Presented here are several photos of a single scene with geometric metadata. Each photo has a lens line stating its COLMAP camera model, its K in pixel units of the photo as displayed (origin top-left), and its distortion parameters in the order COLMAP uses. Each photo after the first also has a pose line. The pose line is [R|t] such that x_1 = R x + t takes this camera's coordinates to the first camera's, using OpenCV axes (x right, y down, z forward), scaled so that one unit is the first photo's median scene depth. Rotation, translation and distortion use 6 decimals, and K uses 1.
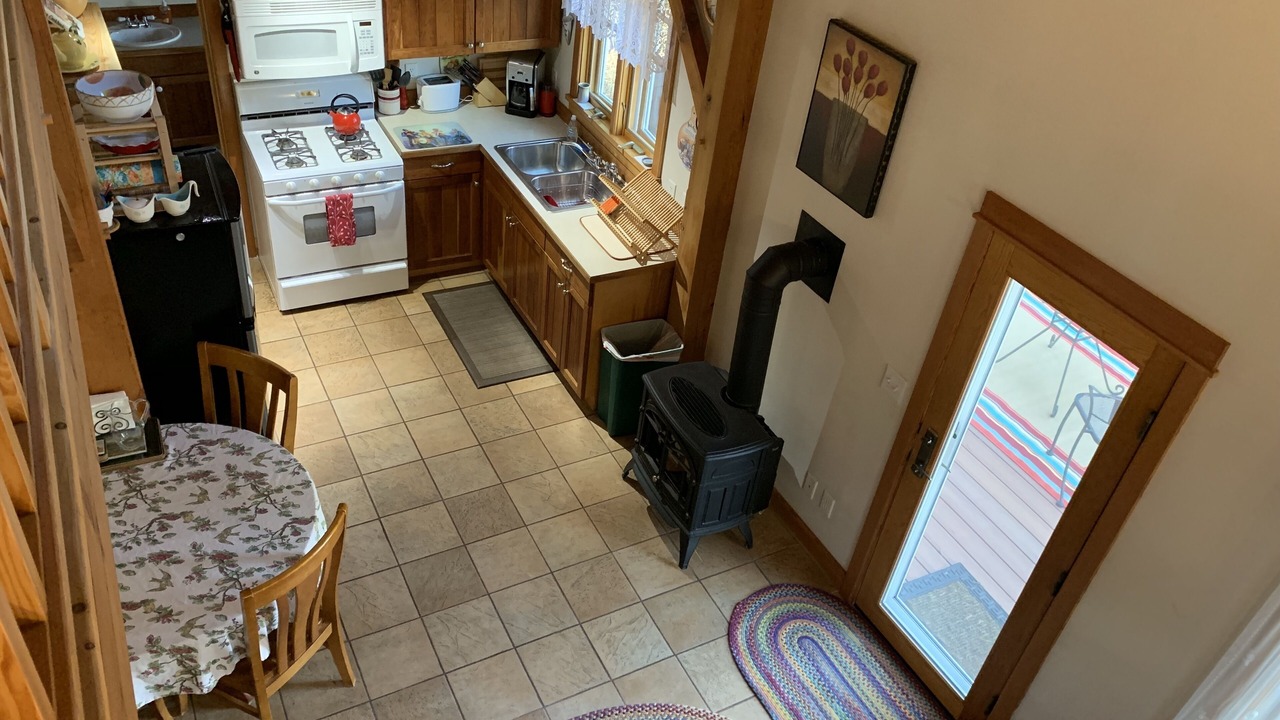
lens RADIAL K [[973.8, 0, 639.8], [0, 973.8, 355.2], [0, 0, 1]] dist [0.016733, -0.005555]
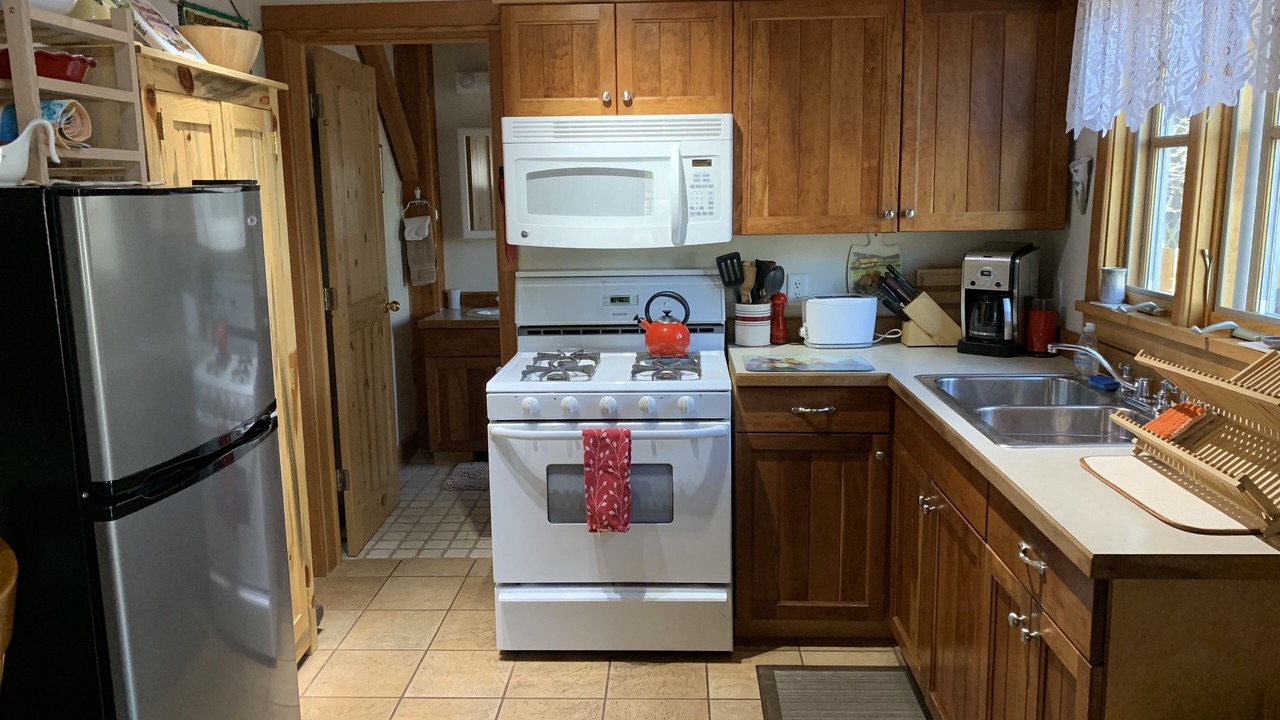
lens RADIAL K [[973.8, 0, 632.7], [0, 973.8, 357.0], [0, 0, 1]] dist [0.016733, -0.005555]
pose [[0.846755, -0.042644, -0.530272, -0.003463], [-0.229690, 0.869779, -0.436722, 0.034099], [0.479843, 0.491595, 0.726695, 0.552612]]
